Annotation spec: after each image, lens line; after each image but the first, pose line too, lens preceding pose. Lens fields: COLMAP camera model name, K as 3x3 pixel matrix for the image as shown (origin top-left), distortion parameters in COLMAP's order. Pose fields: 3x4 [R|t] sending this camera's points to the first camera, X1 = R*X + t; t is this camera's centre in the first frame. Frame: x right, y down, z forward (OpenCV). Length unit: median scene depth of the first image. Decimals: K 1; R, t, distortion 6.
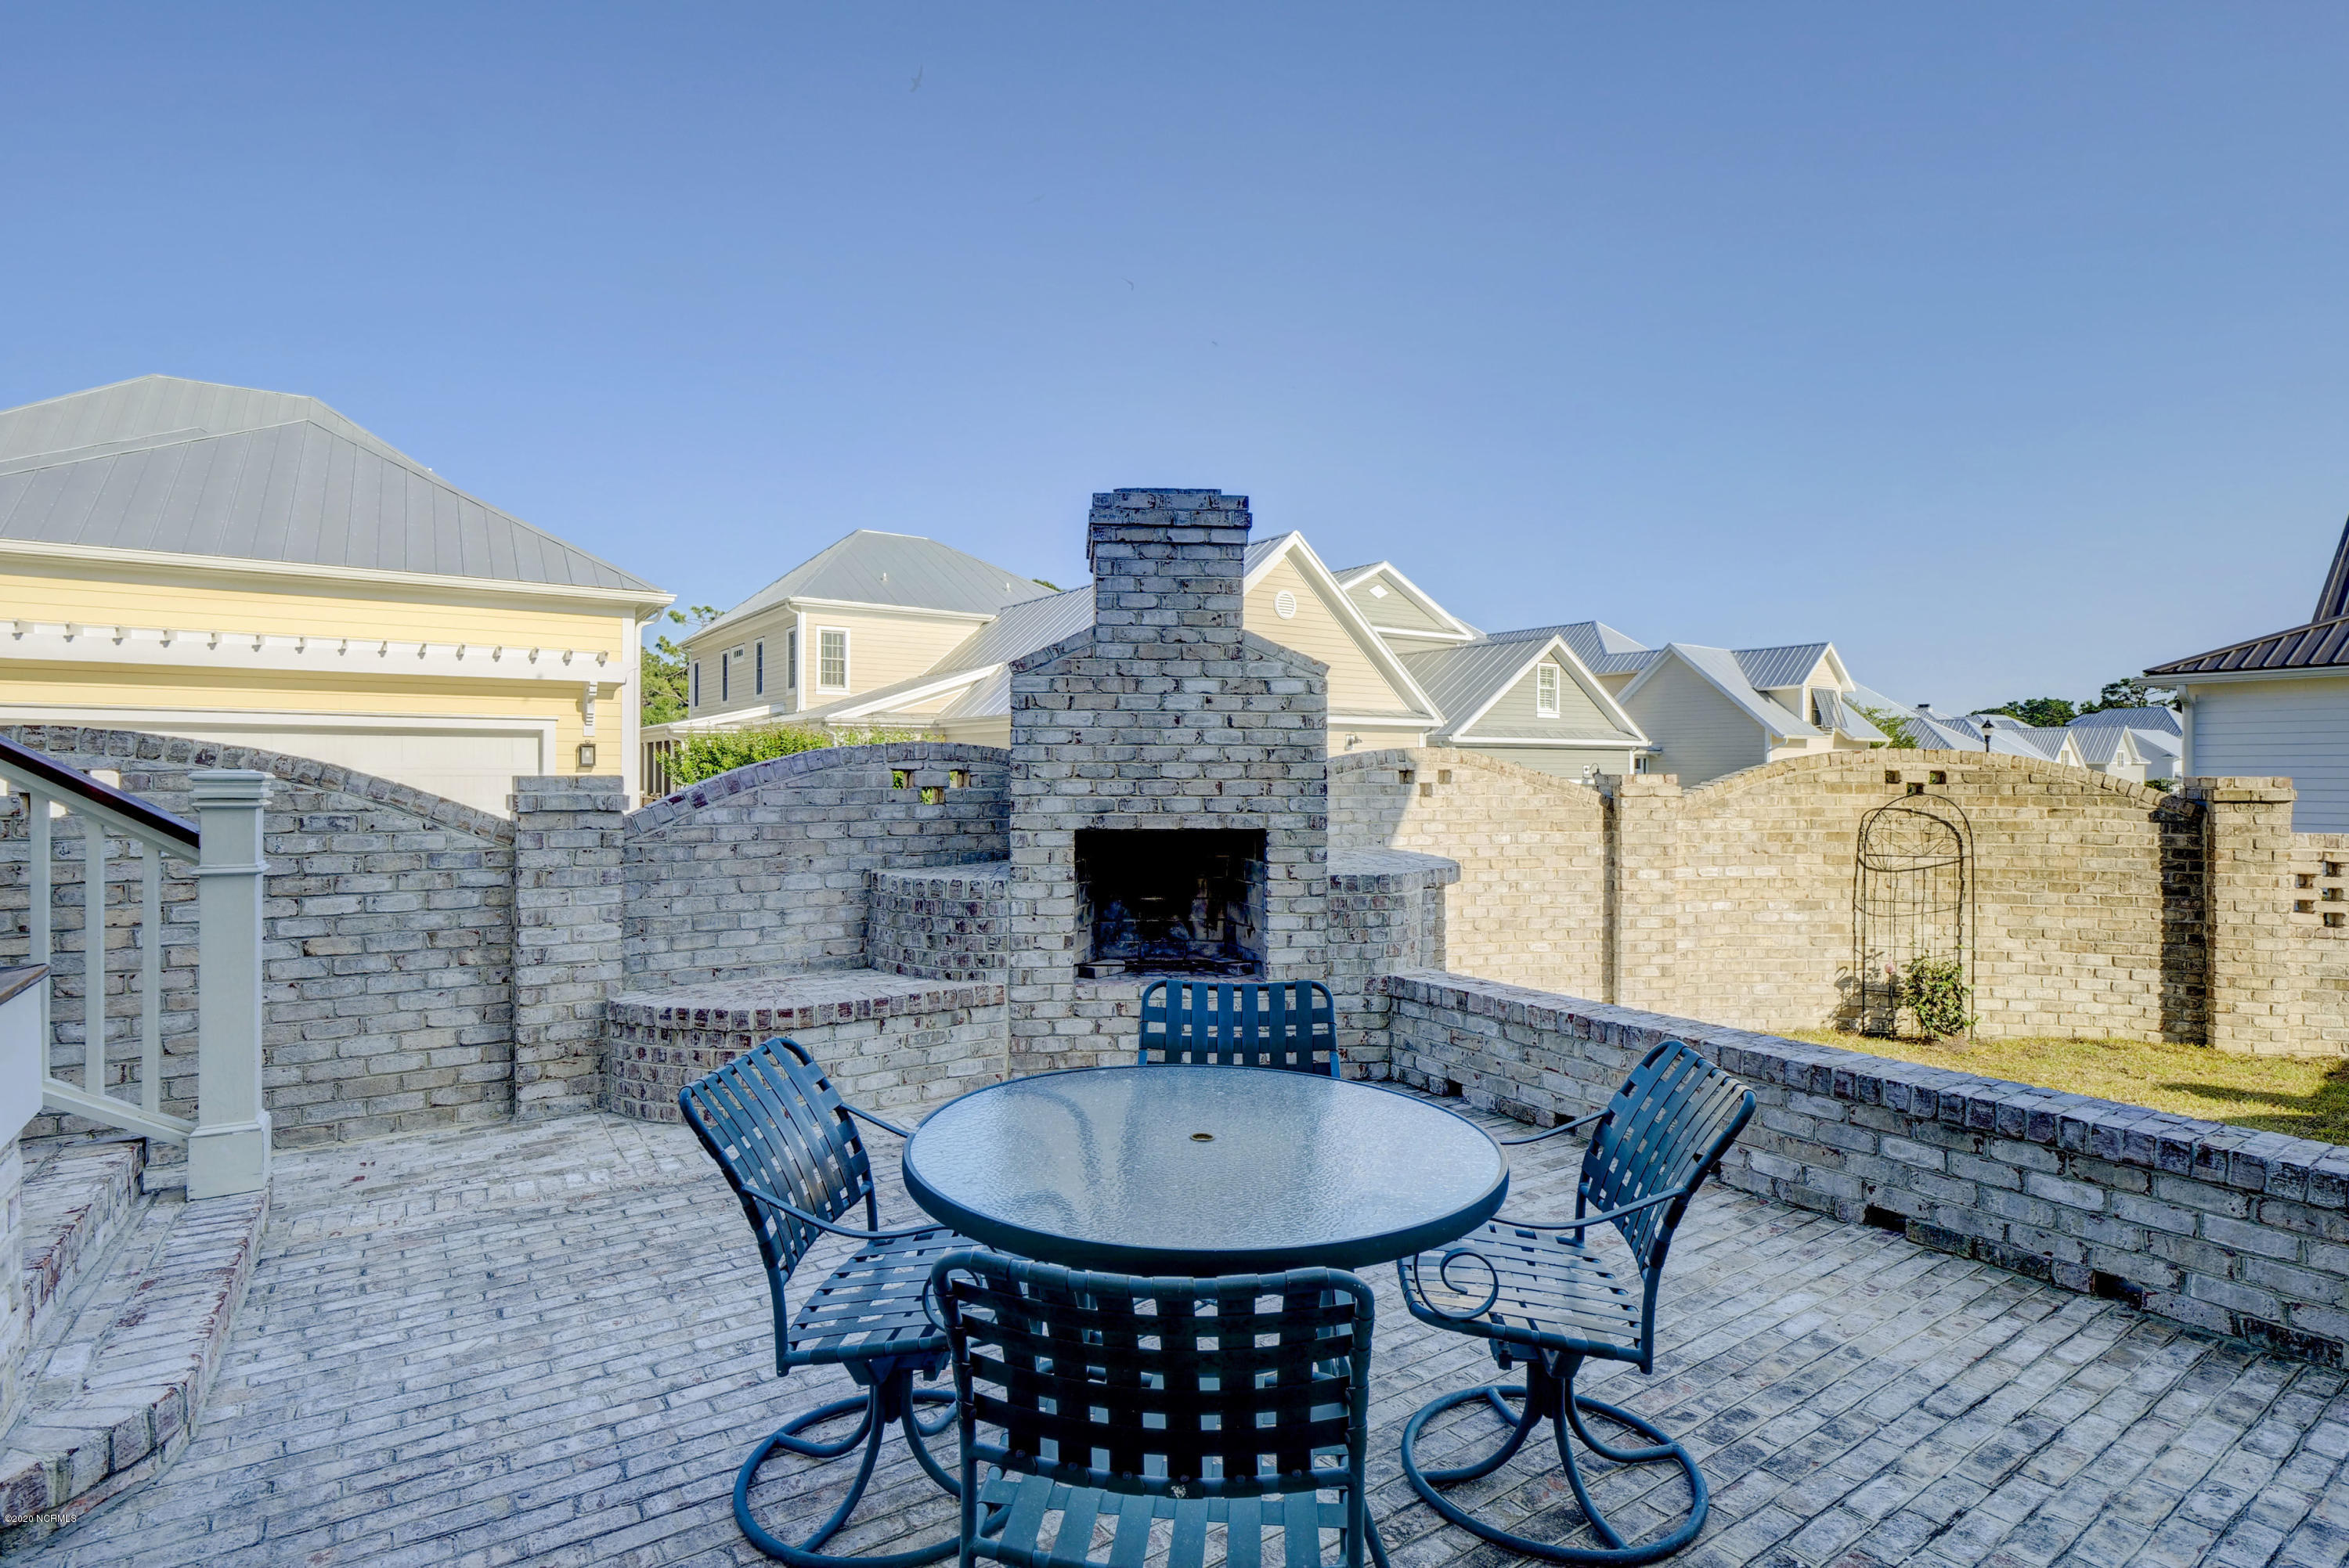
lens RADIAL K [[1141.3, 0, 1177.4], [0, 1141.3, 776.4], [0, 0, 1]] dist [-0.010013, -0.001907]
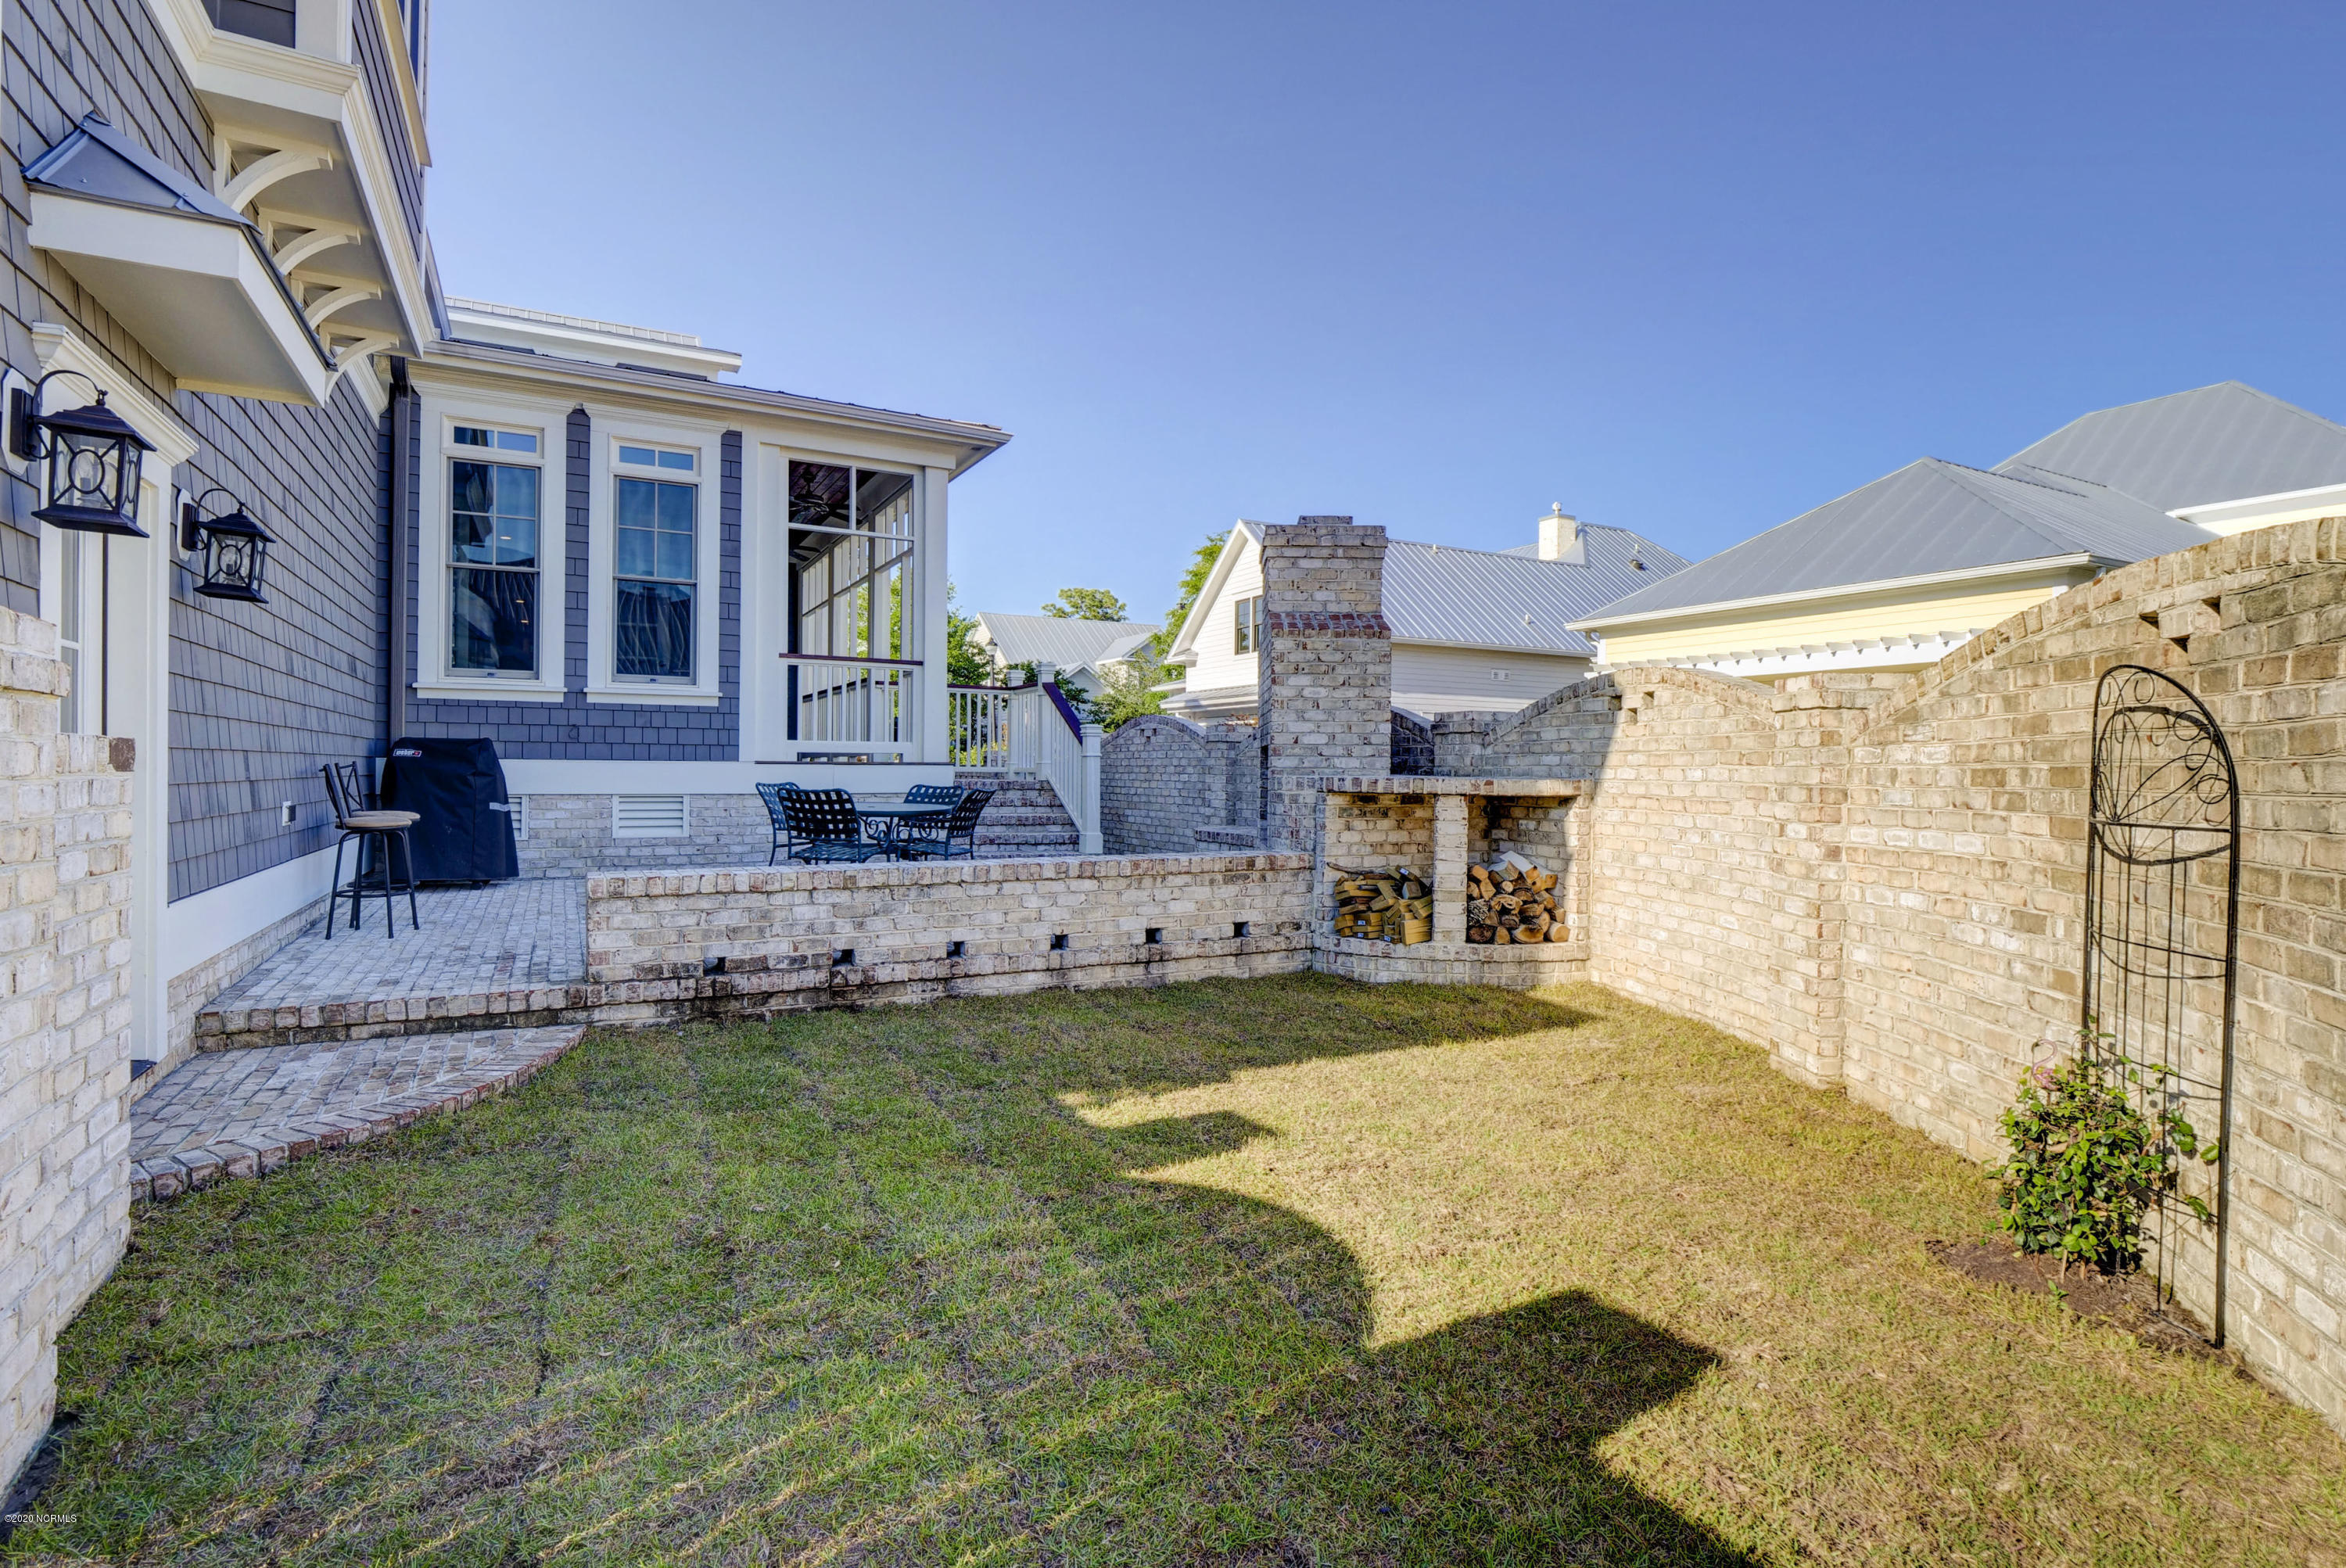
lens RADIAL K [[1140.0, 0, 1172.7], [0, 1140.0, 778.7], [0, 0, 1]] dist [-0.010013, -0.001907]
pose [[-0.085522, 0.005200, -0.996323, 1.065722], [-0.017134, 0.999831, 0.006689, 0.057072], [0.996189, 0.017643, -0.085418, 0.689961]]
